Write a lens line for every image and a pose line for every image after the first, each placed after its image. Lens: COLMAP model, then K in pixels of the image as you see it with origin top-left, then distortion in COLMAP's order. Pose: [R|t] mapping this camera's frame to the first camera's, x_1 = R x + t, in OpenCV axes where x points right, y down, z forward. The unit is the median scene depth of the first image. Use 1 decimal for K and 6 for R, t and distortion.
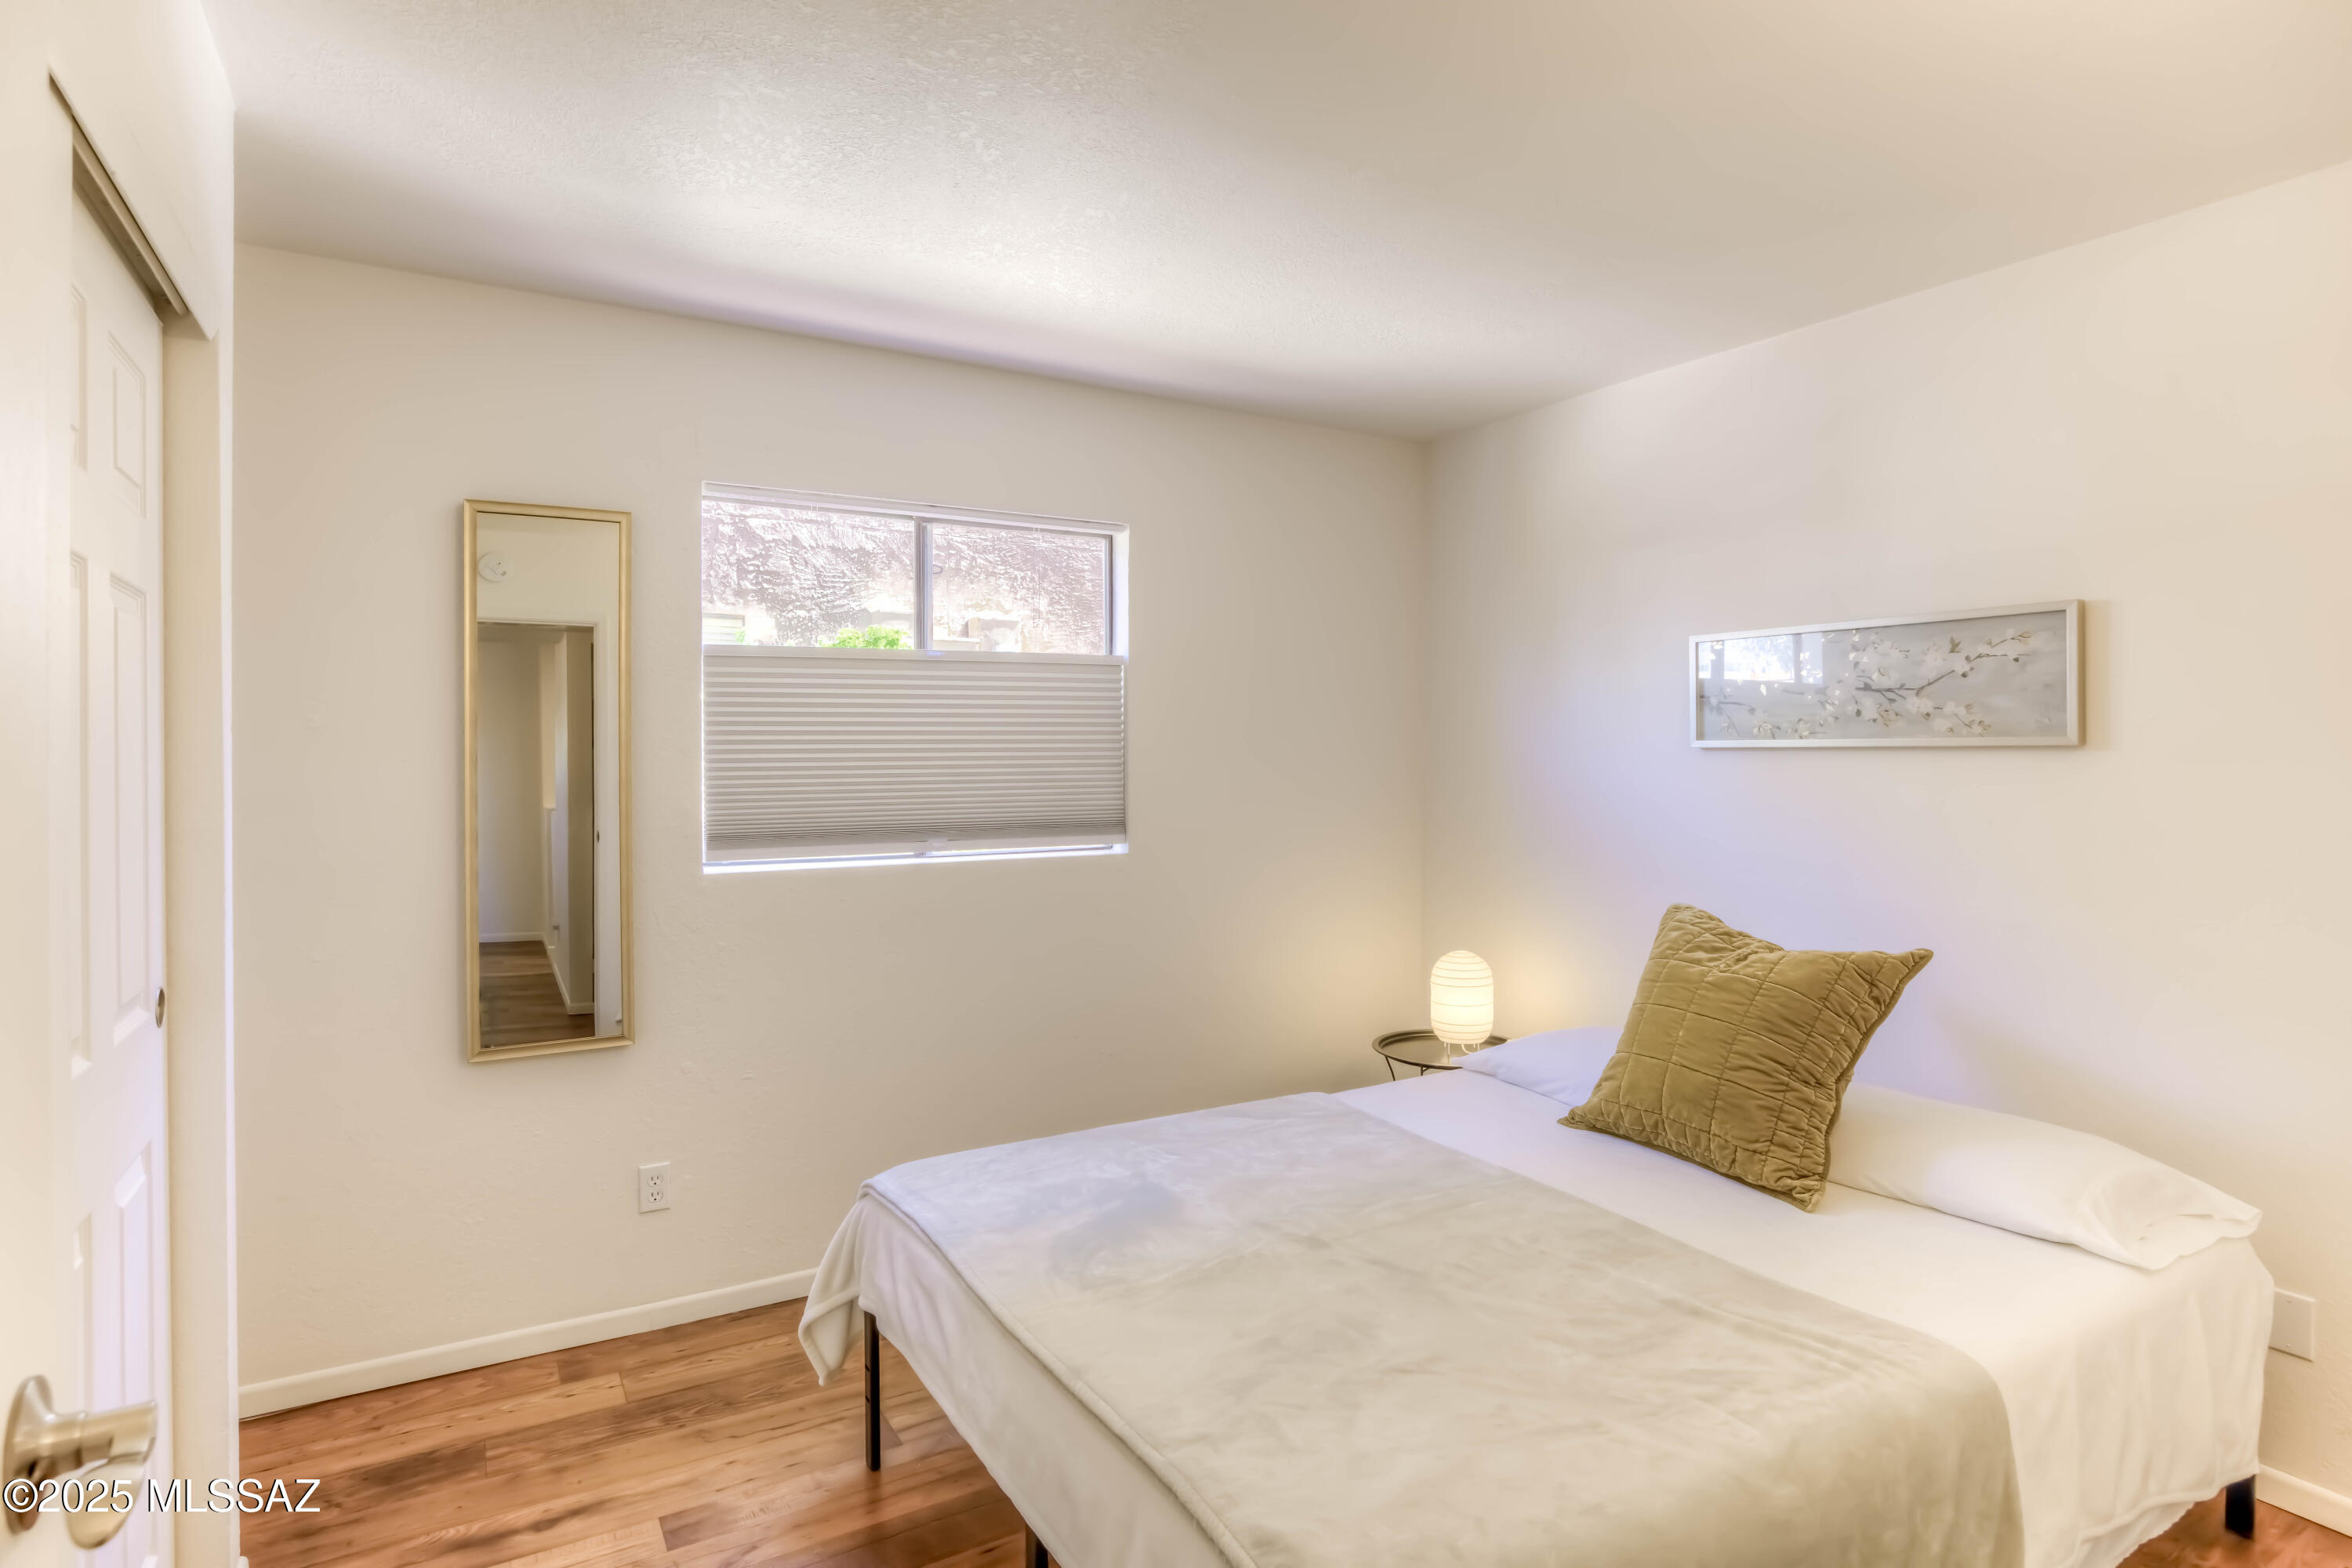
lens RADIAL K [[1193.9, 0, 1164.3], [0, 1193.9, 766.6], [0, 0, 1]] dist [-0.024147, 0.000439]
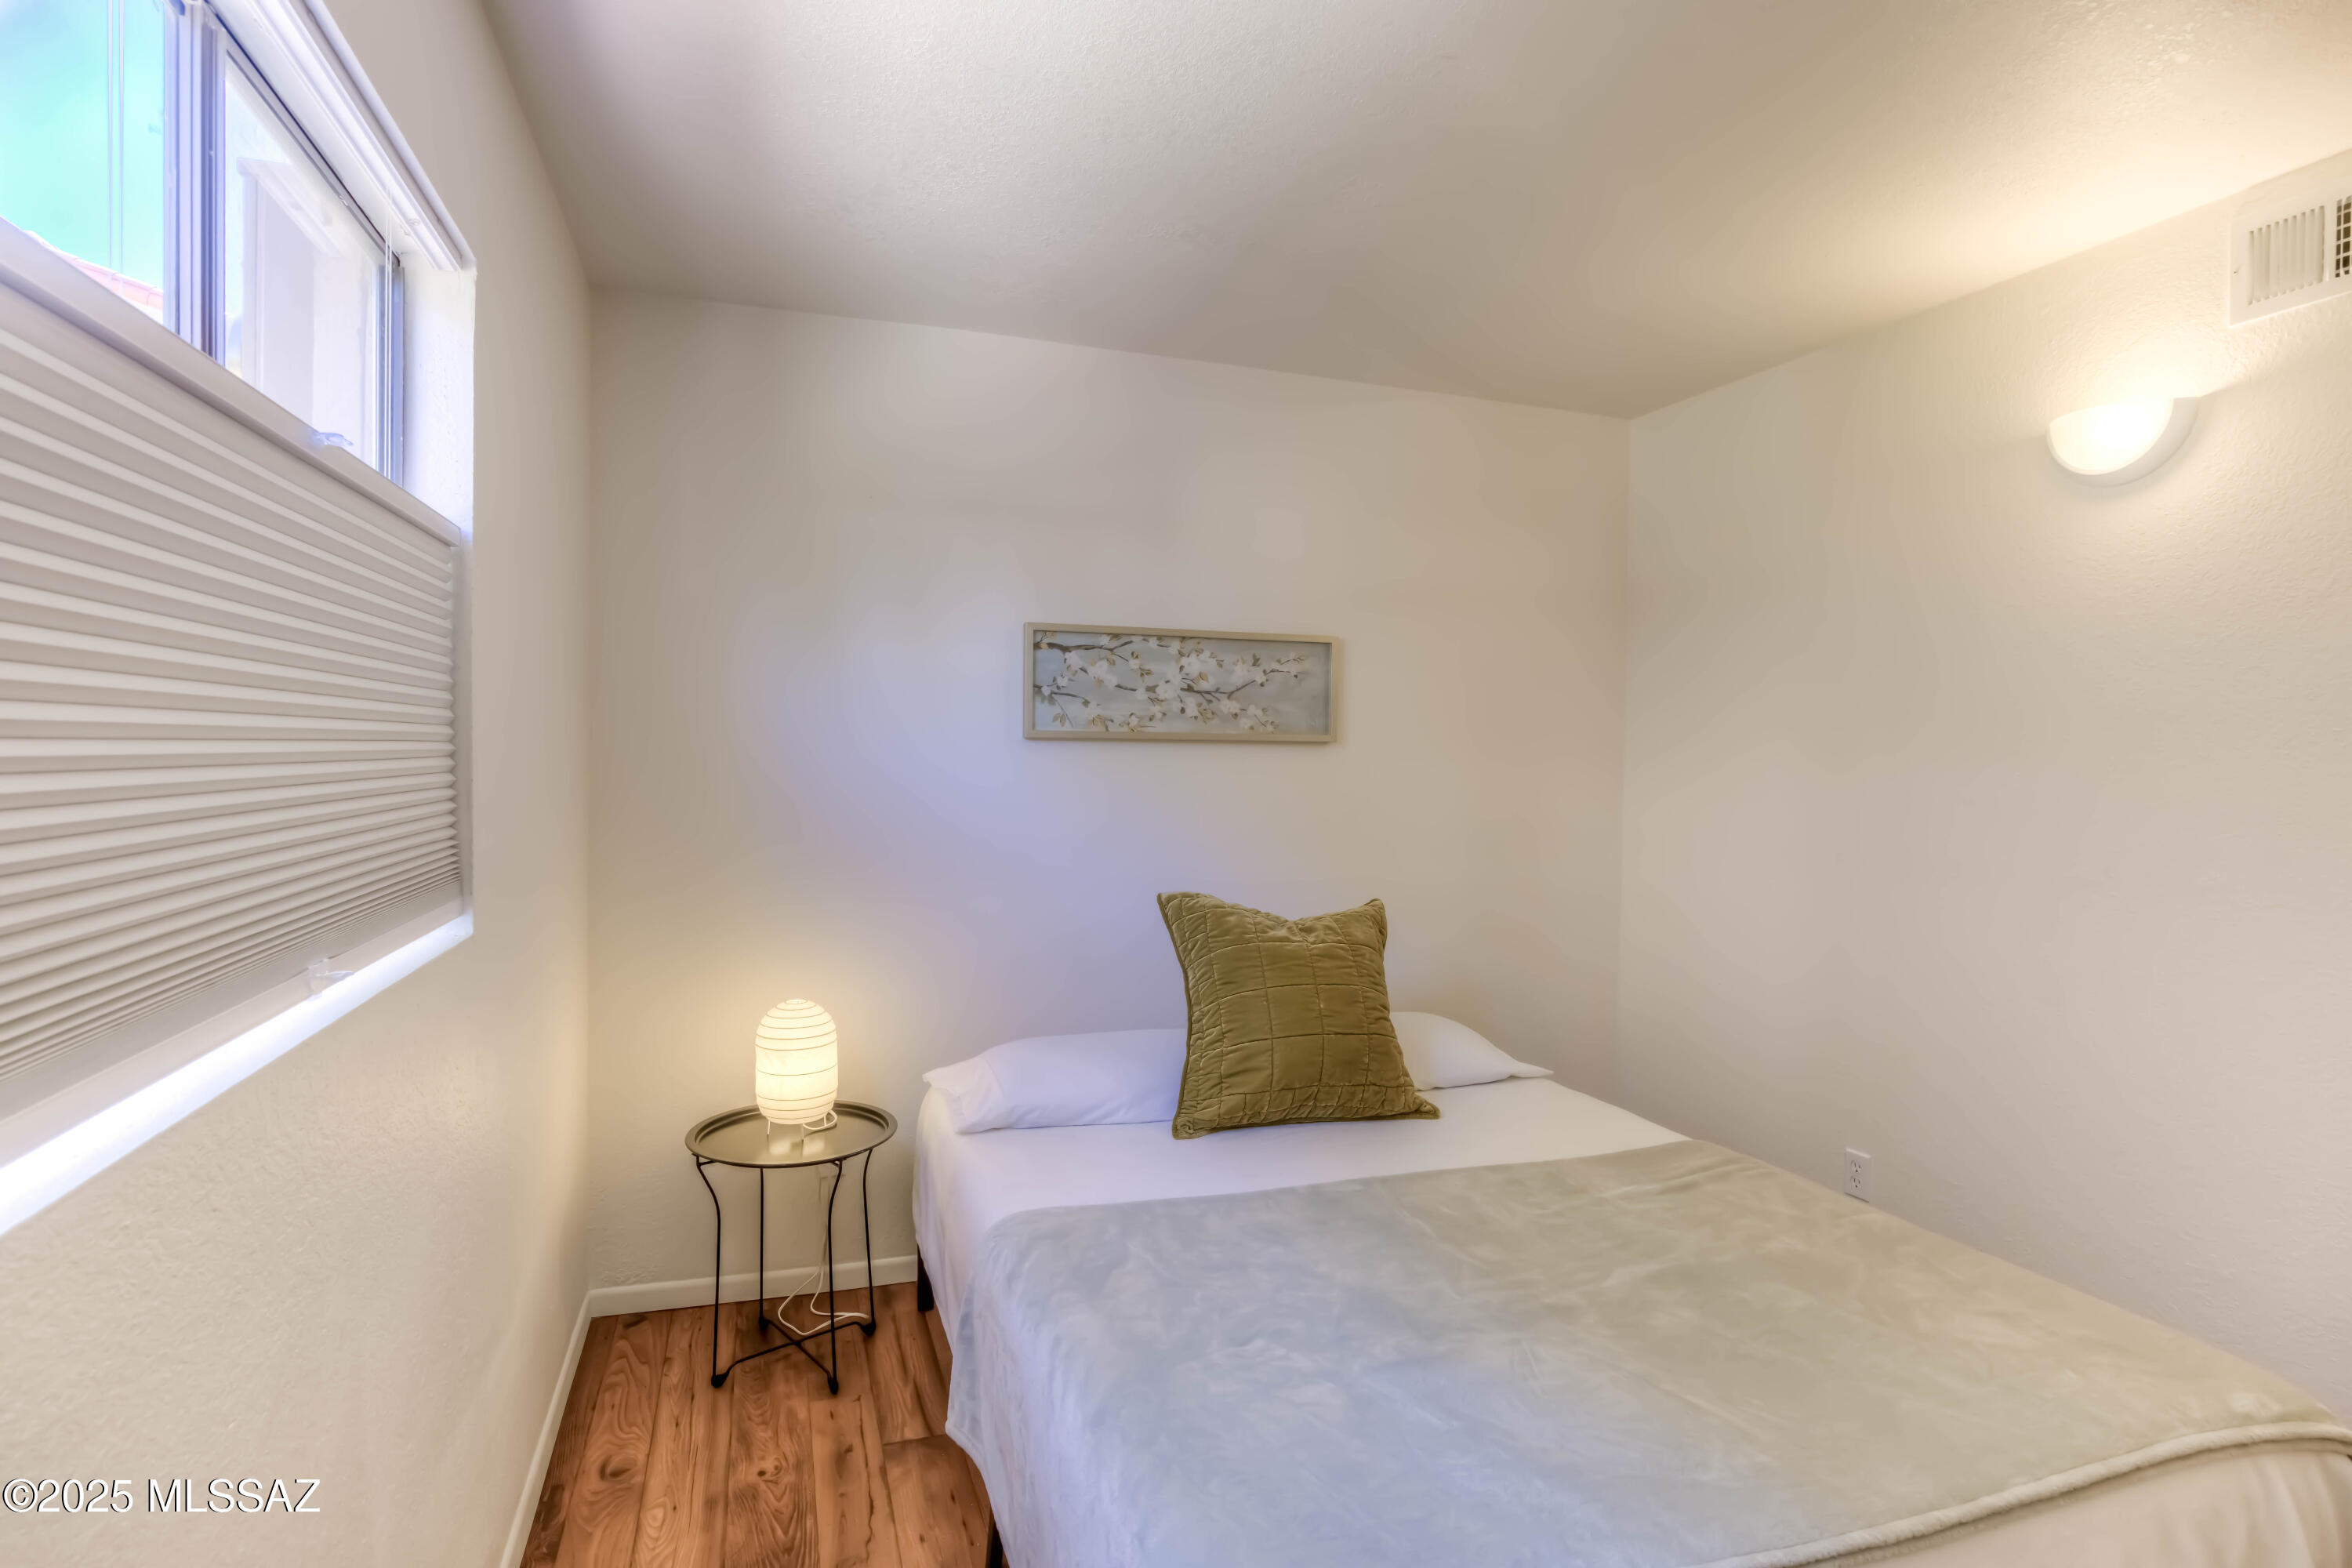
lens RADIAL K [[1193.9, 0, 1164.3], [0, 1193.9, 766.6], [0, 0, 1]] dist [-0.024147, 0.000439]
pose [[0.211242, -0.009345, 0.977389, -0.599533], [-0.001426, 0.999950, 0.009869, -0.002365], [-0.977433, -0.003478, 0.211218, 0.838548]]
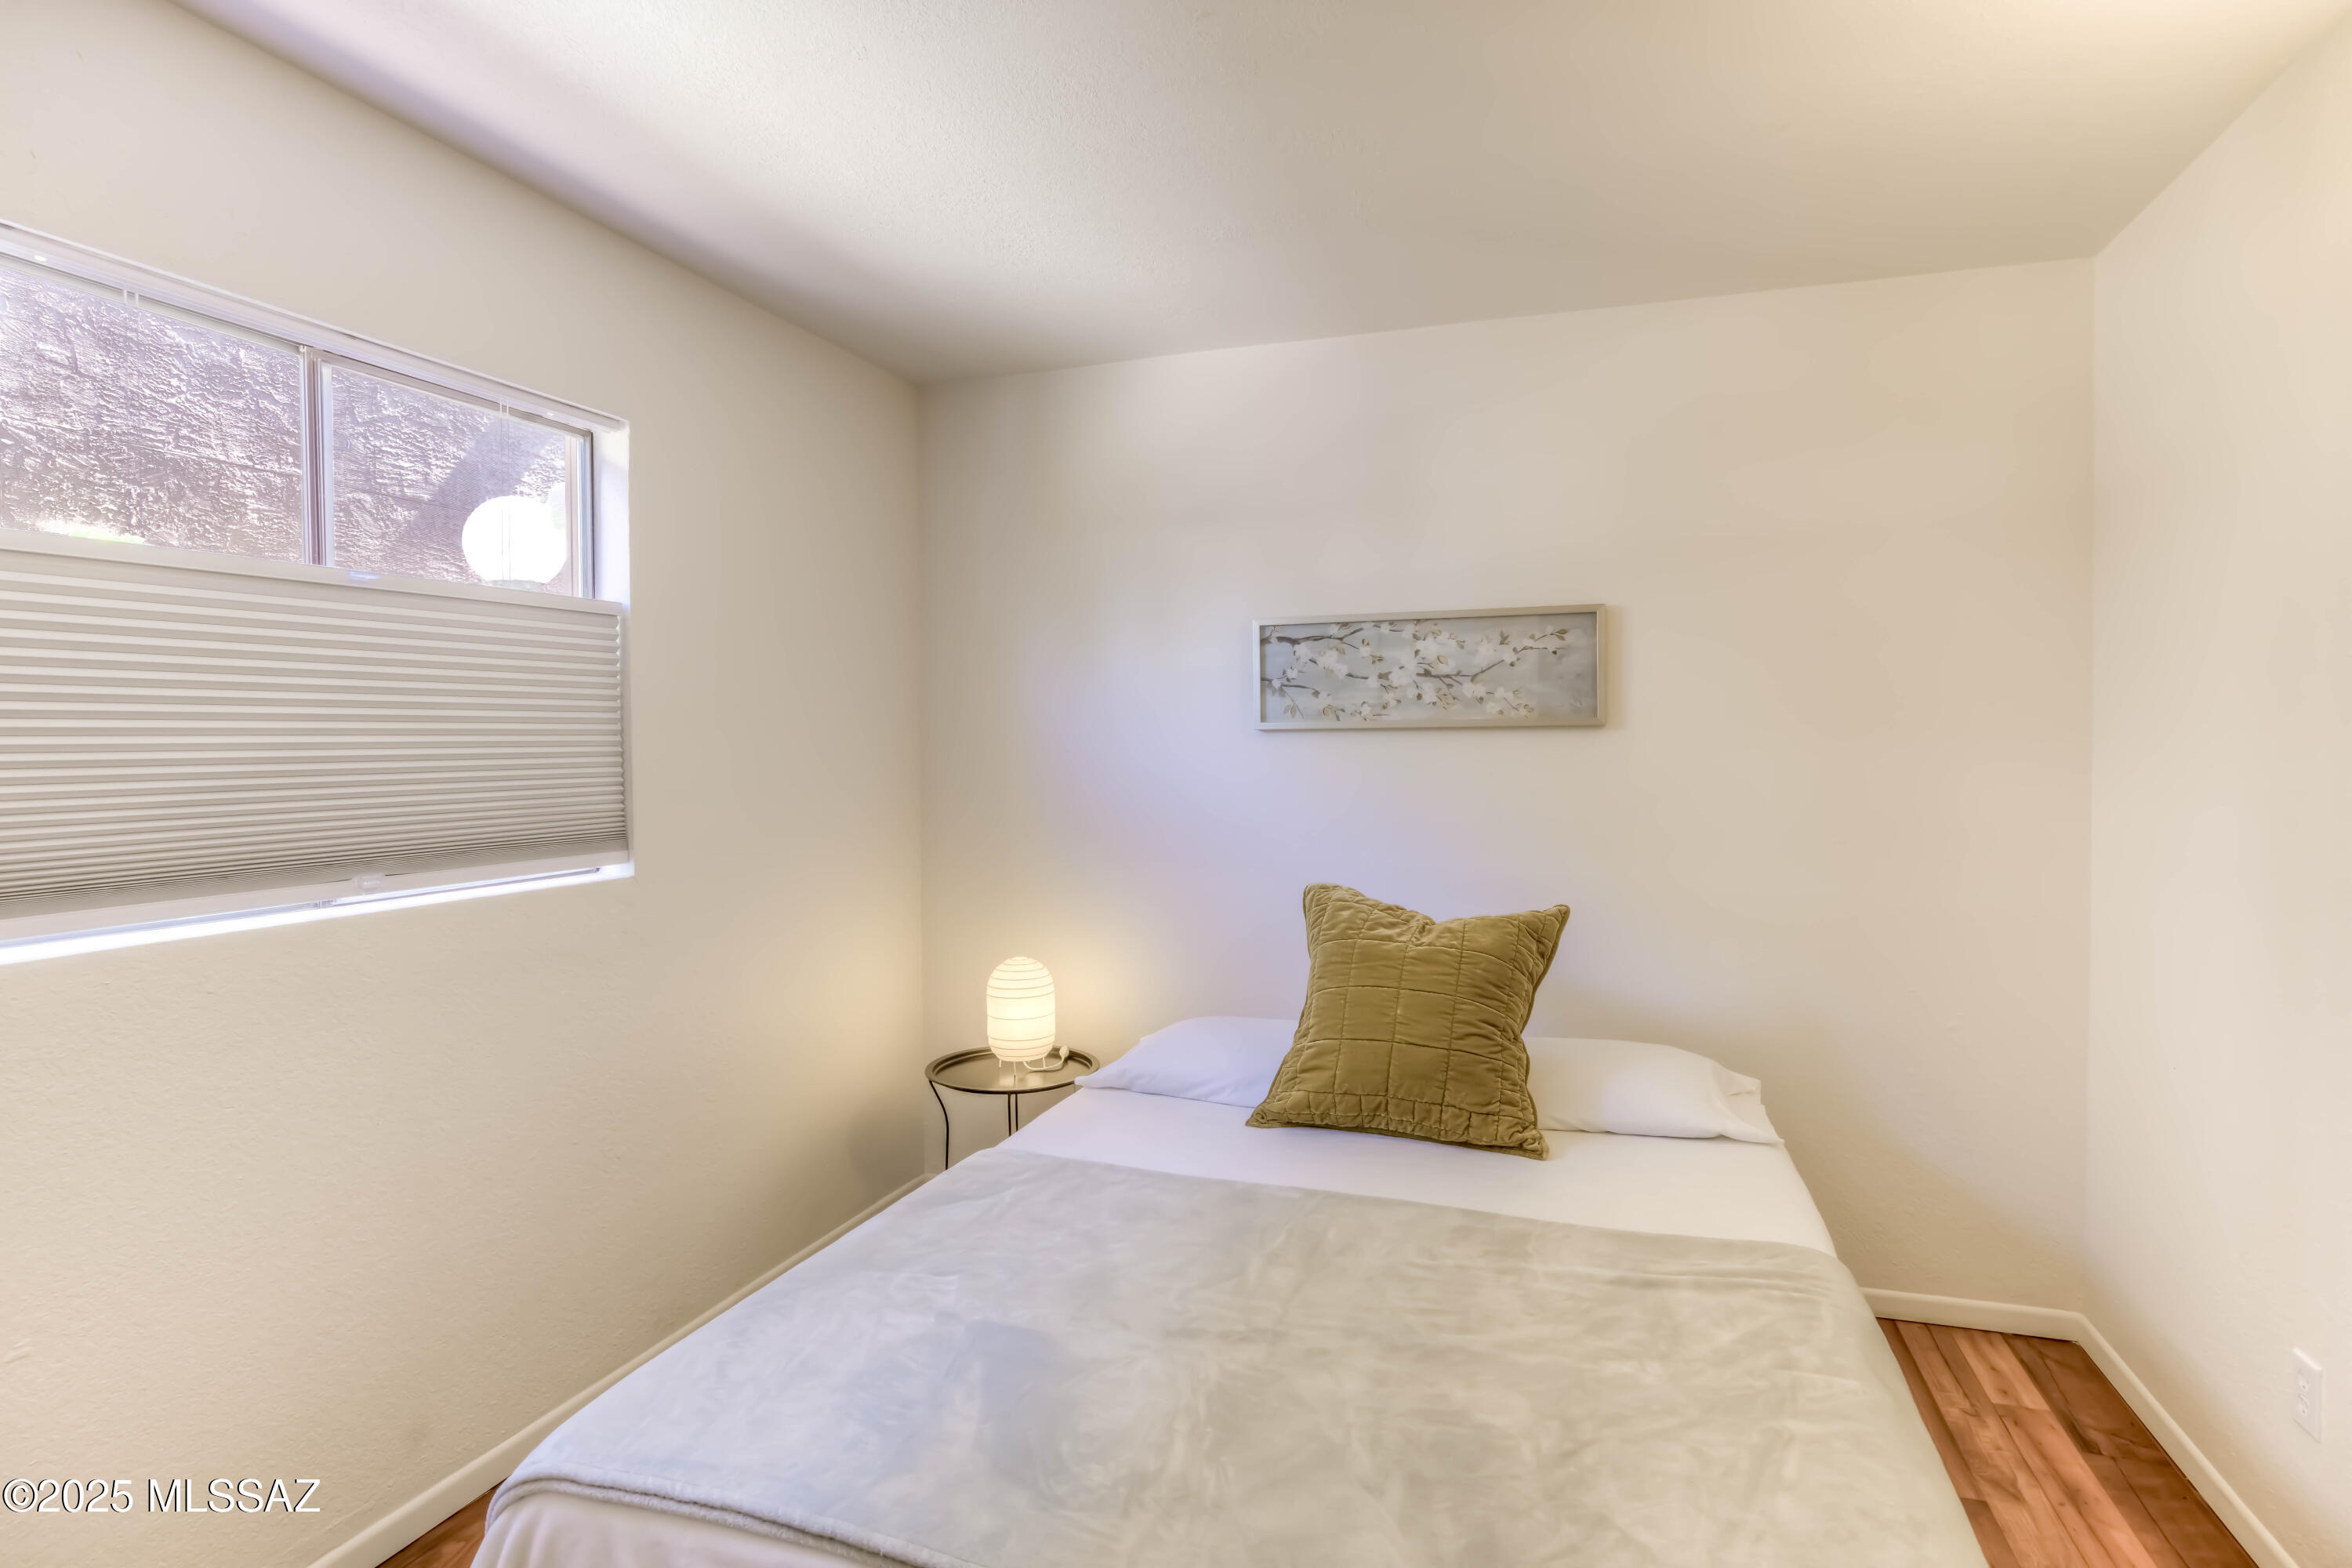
lens RADIAL K [[1200.4, 0, 1172.9], [0, 1200.4, 773.8], [0, 0, 1]] dist [-0.038911, 0.015903]
pose [[0.770373, -0.020584, 0.637261, -0.320881], [0.014853, 0.999787, 0.014338, 0.007064], [-0.637420, -0.001580, 0.770515, 0.317466]]
